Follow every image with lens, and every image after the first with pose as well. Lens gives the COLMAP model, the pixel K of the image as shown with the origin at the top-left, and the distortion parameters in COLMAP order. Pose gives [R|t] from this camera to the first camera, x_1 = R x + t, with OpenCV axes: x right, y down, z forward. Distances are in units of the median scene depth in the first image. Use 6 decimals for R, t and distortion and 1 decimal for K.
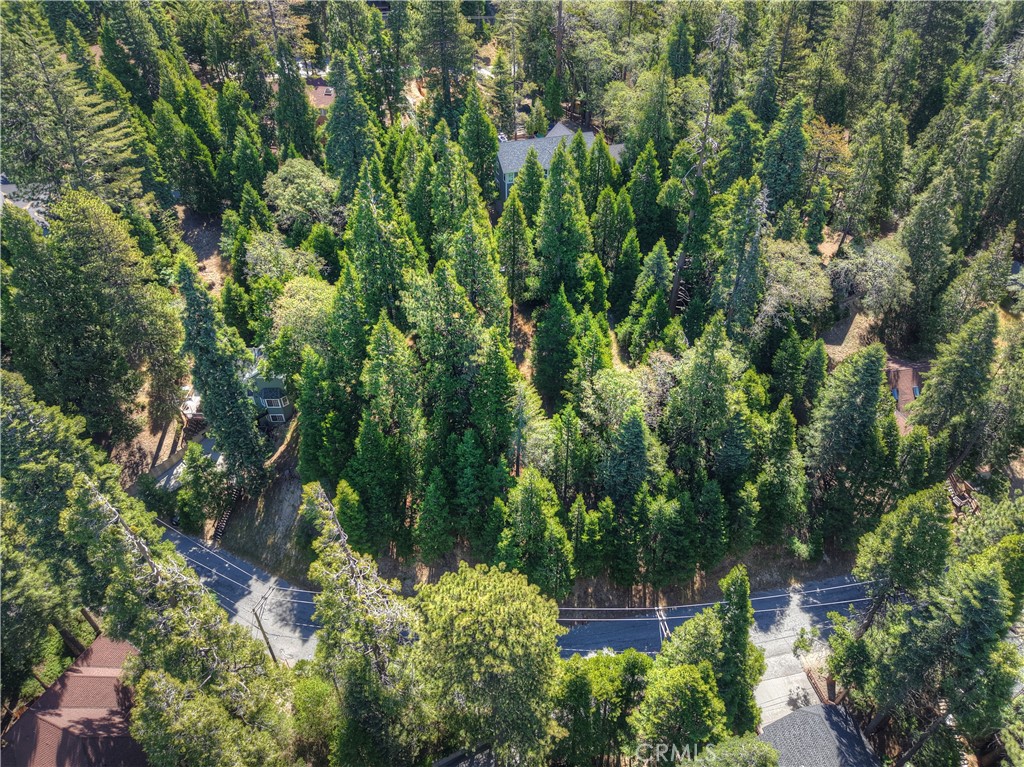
lens RADIAL K [[709.6, 0, 512.4], [0, 709.6, 385.0], [0, 0, 1]] dist [0.009579, -0.000820]
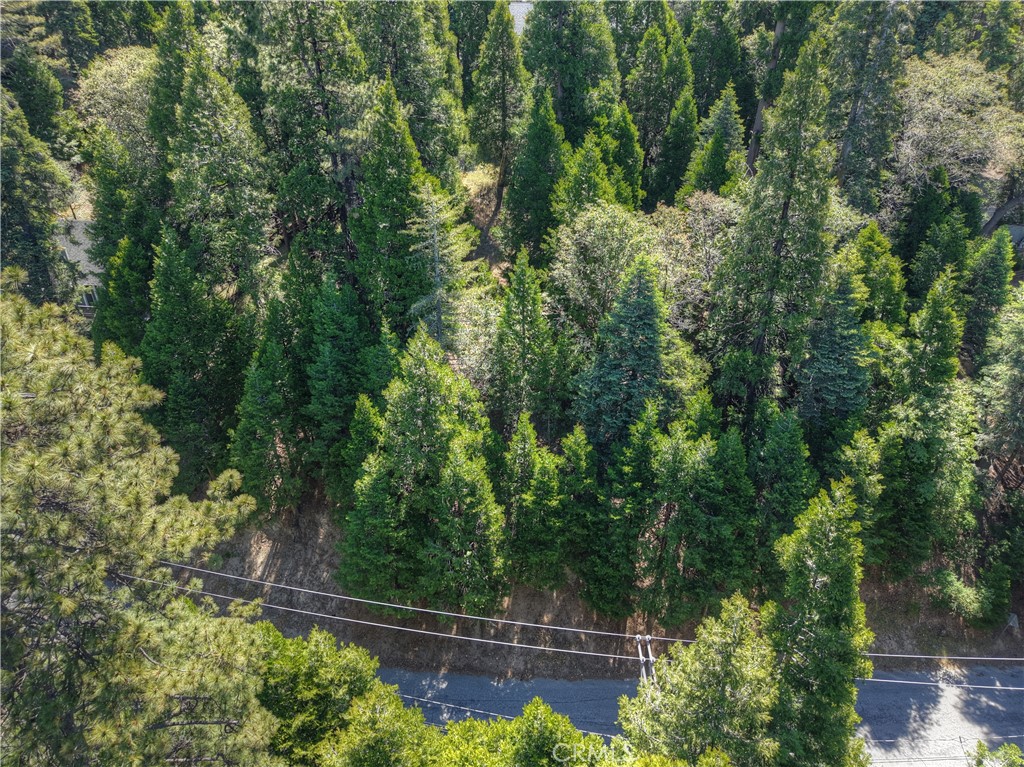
lens RADIAL K [[709.6, 0, 512.1], [0, 709.6, 381.5], [0, 0, 1]] dist [0.009579, -0.000820]
pose [[0.986686, 0.083362, -0.139648, 0.154990], [-0.103145, 0.984620, -0.141010, 0.203210], [0.125746, 0.153537, 0.980109, 0.468403]]
